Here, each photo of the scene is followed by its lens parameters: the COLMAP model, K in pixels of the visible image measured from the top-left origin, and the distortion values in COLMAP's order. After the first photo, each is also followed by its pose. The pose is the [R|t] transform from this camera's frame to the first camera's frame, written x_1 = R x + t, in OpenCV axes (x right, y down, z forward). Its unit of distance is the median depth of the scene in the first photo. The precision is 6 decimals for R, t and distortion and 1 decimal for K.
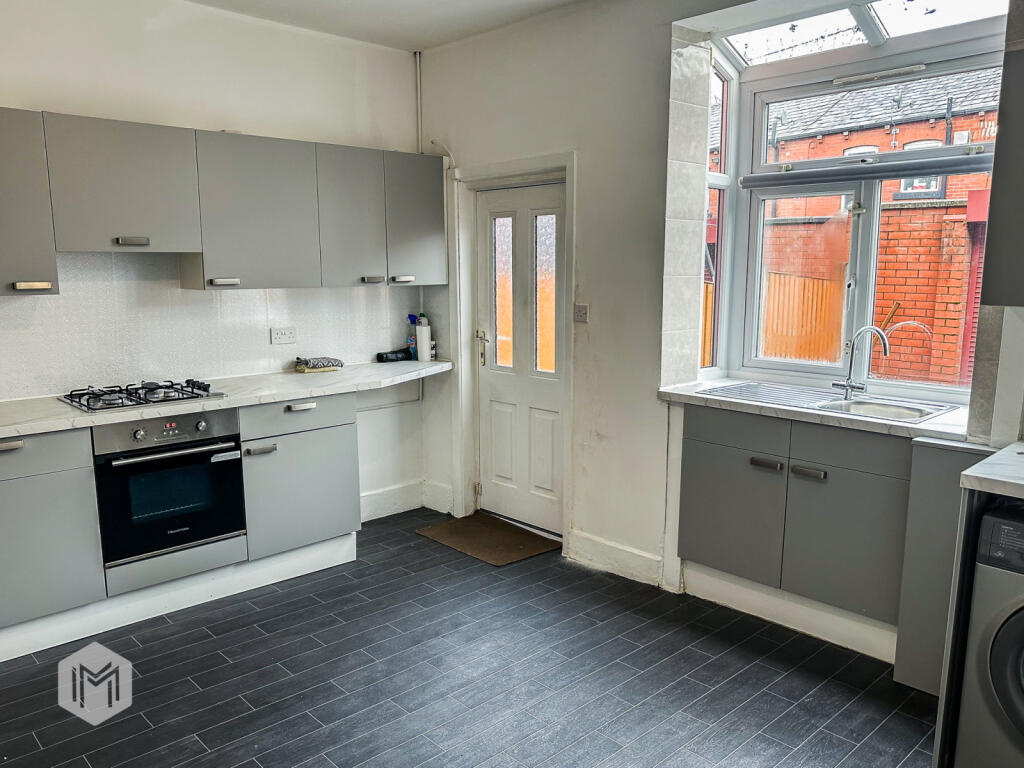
lens RADIAL K [[785.8, 0, 512.0], [0, 785.8, 384.0], [0, 0, 1]] dist [0.002342, 0.001749]
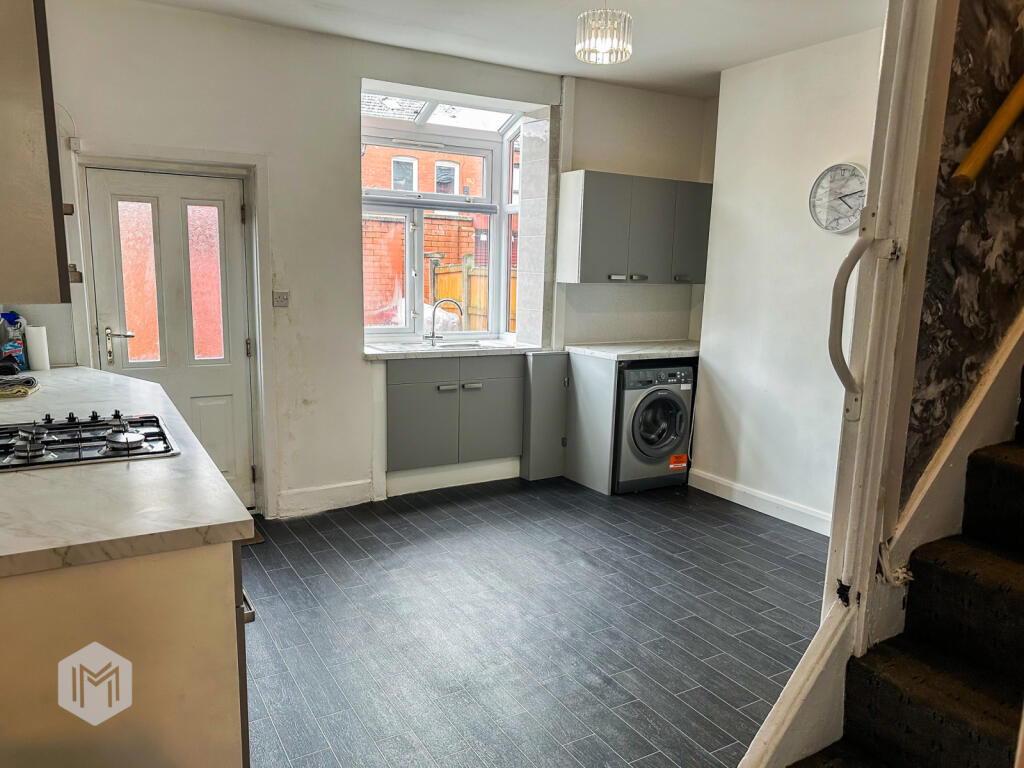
lens RADIAL K [[757.4, 0, 512.0], [0, 757.4, 384.0], [0, 0, 1]] dist [-0.001509, 0.005262]
pose [[0.213825, -0.144397, 0.966141, -0.981563], [0.122667, 0.985155, 0.120090, -0.063356], [-0.969140, 0.092836, 0.228364, 0.463852]]
